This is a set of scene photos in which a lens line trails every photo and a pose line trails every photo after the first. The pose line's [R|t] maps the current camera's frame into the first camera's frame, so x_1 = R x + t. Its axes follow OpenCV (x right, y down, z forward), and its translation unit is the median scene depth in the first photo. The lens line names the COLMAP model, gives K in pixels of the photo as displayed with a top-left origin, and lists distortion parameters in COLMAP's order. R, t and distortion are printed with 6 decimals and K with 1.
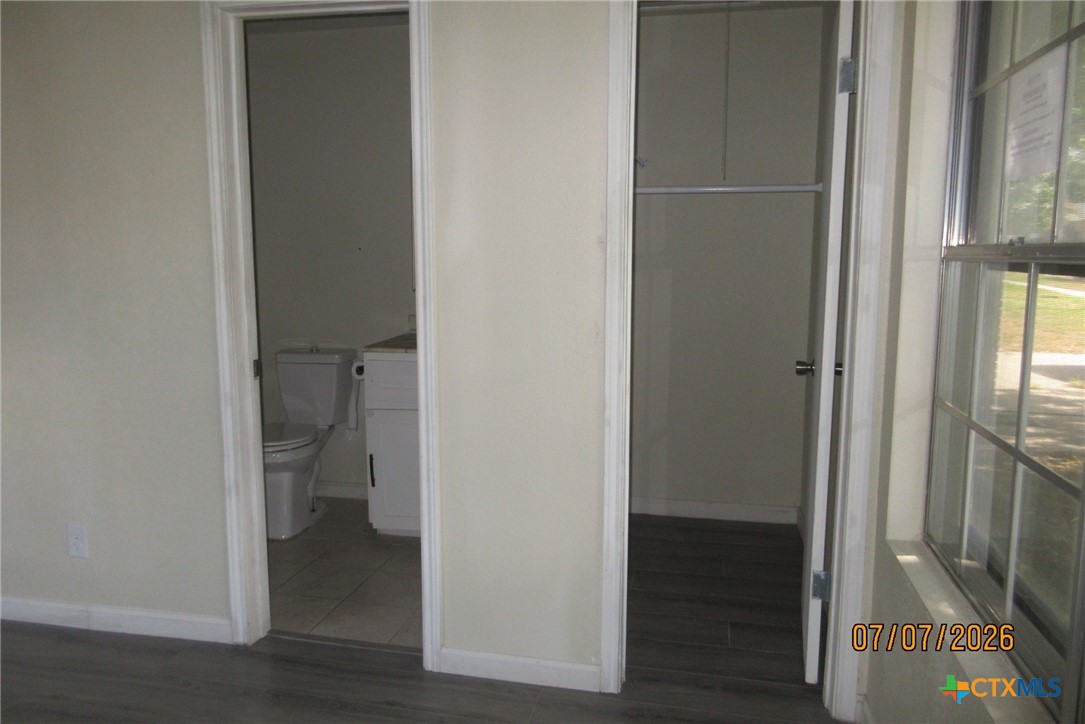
lens RADIAL K [[803.3, 0, 540.4], [0, 803.3, 358.8], [0, 0, 1]] dist [-0.001999, 0.007562]
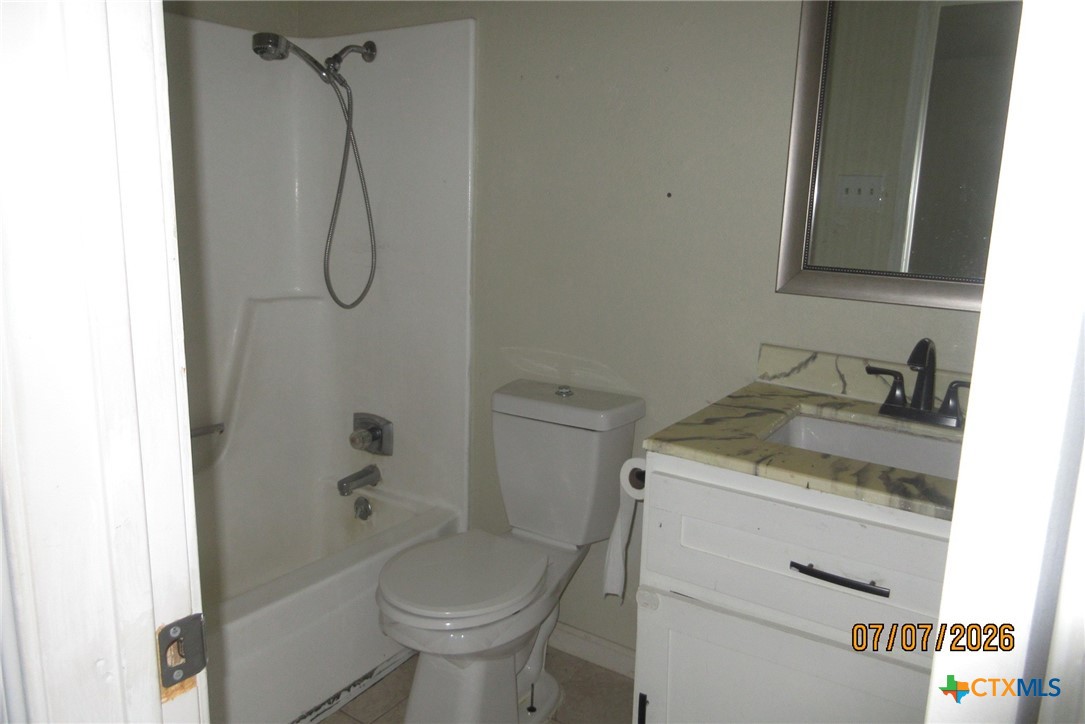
lens RADIAL K [[803.3, 0, 540.4], [0, 803.3, 358.8], [0, 0, 1]] dist [-0.001999, 0.007562]
pose [[0.916889, 0.104171, -0.385310, -0.114787], [-0.076610, 0.993324, 0.086250, -0.081424], [0.391722, -0.049563, 0.918748, 0.591701]]
